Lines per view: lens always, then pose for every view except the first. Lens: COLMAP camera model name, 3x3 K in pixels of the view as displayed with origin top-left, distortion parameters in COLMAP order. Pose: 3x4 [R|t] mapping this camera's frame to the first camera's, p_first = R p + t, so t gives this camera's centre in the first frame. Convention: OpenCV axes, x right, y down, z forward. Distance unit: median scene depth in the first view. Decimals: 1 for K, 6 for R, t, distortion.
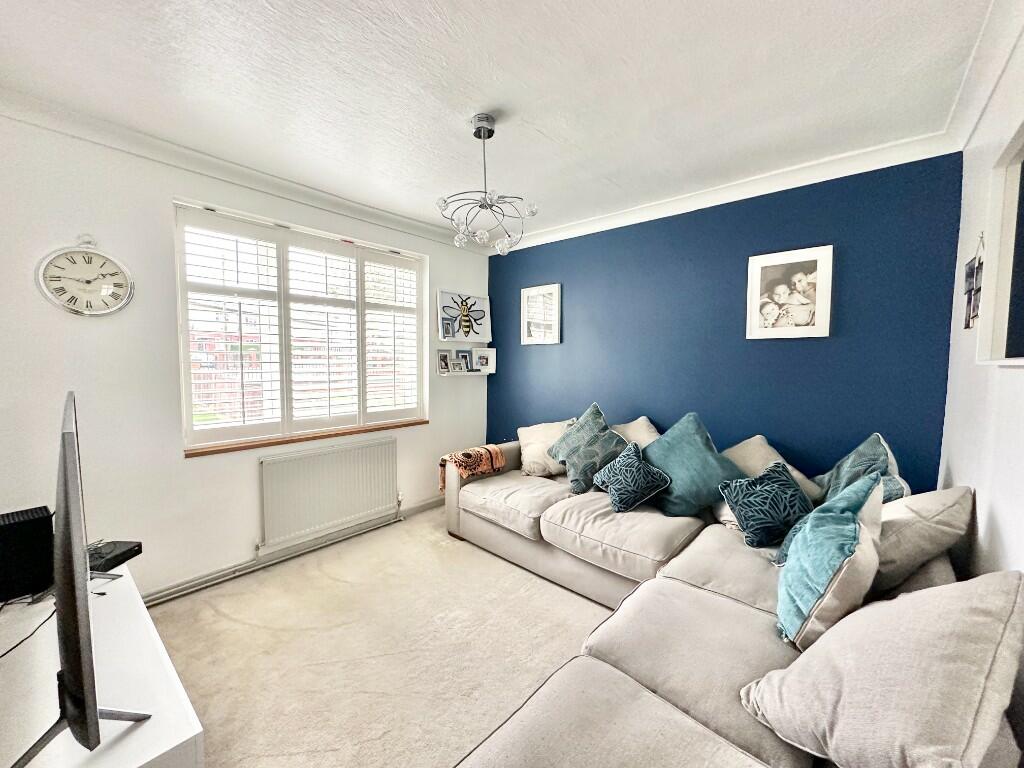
lens RADIAL K [[407.5, 0, 510.9], [0, 407.5, 380.9], [0, 0, 1]] dist [-0.001539, 0.000314]
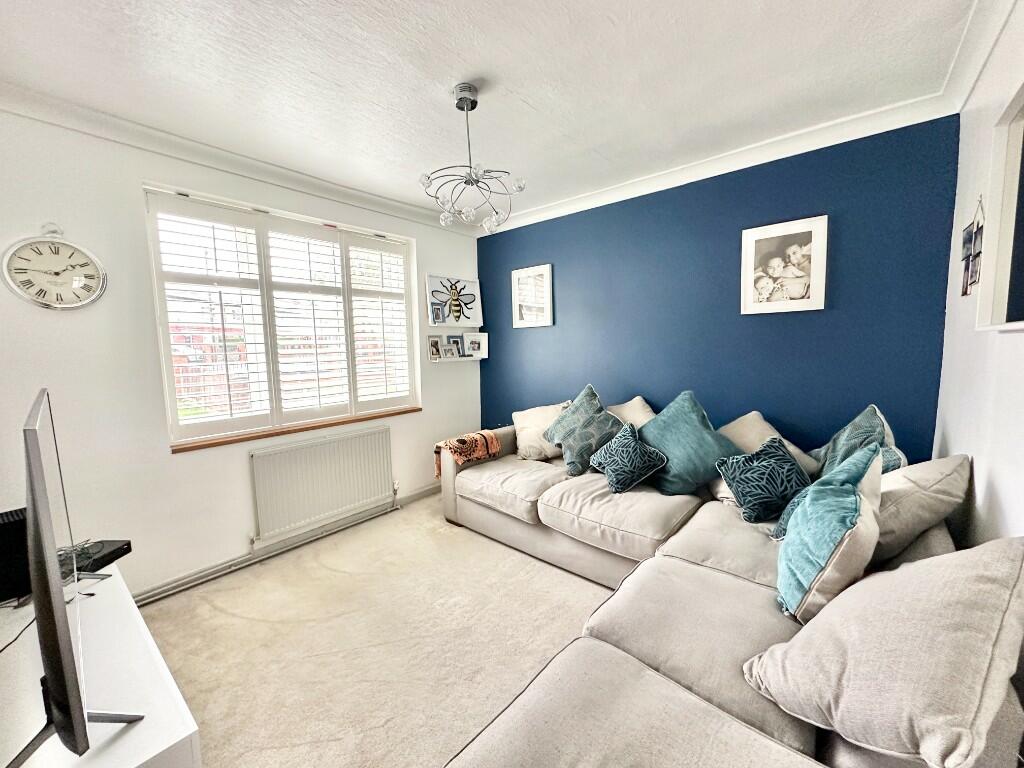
lens RADIAL K [[407.5, 0, 510.6], [0, 407.5, 380.9], [0, 0, 1]] dist [-0.001539, 0.000314]
pose [[0.999395, -0.032076, 0.013456, 0.002659], [0.031589, 0.998887, 0.035022, 0.007323], [-0.014564, -0.034576, 0.999296, 0.021540]]
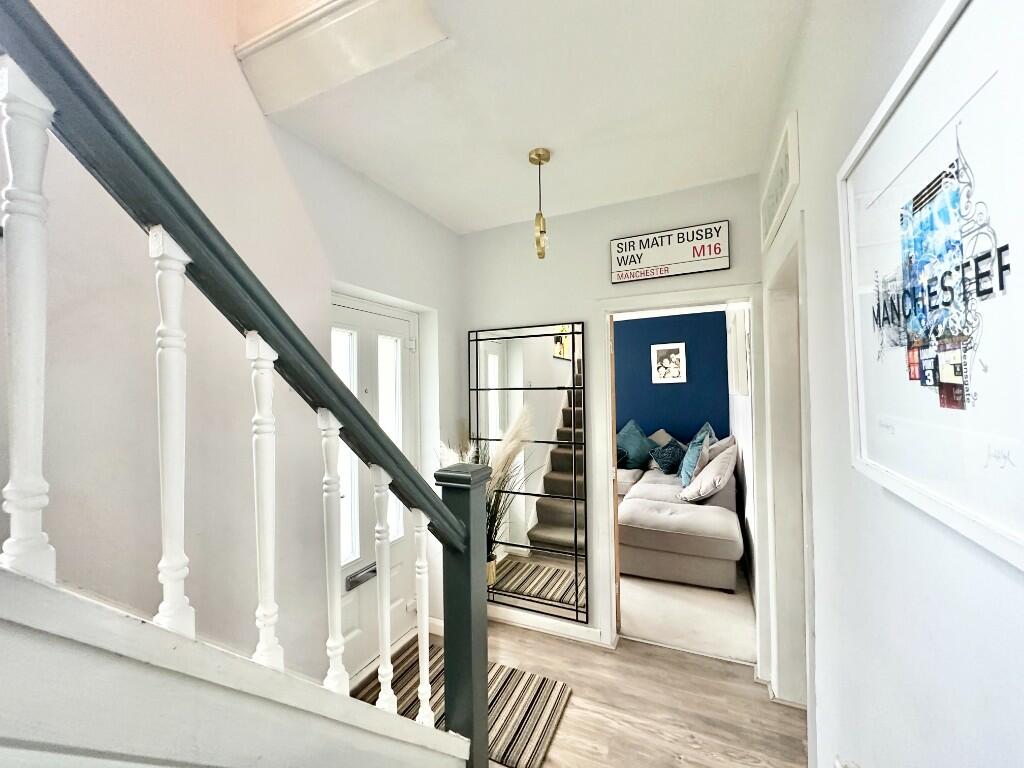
lens RADIAL K [[407.5, 0, 515.1], [0, 407.5, 385.9], [0, 0, 1]] dist [-0.001539, 0.000314]
pose [[0.957759, -0.024042, 0.286566, -0.906850], [0.047631, 0.995997, -0.075633, 0.044078], [-0.283600, 0.086088, 0.955071, -1.035703]]
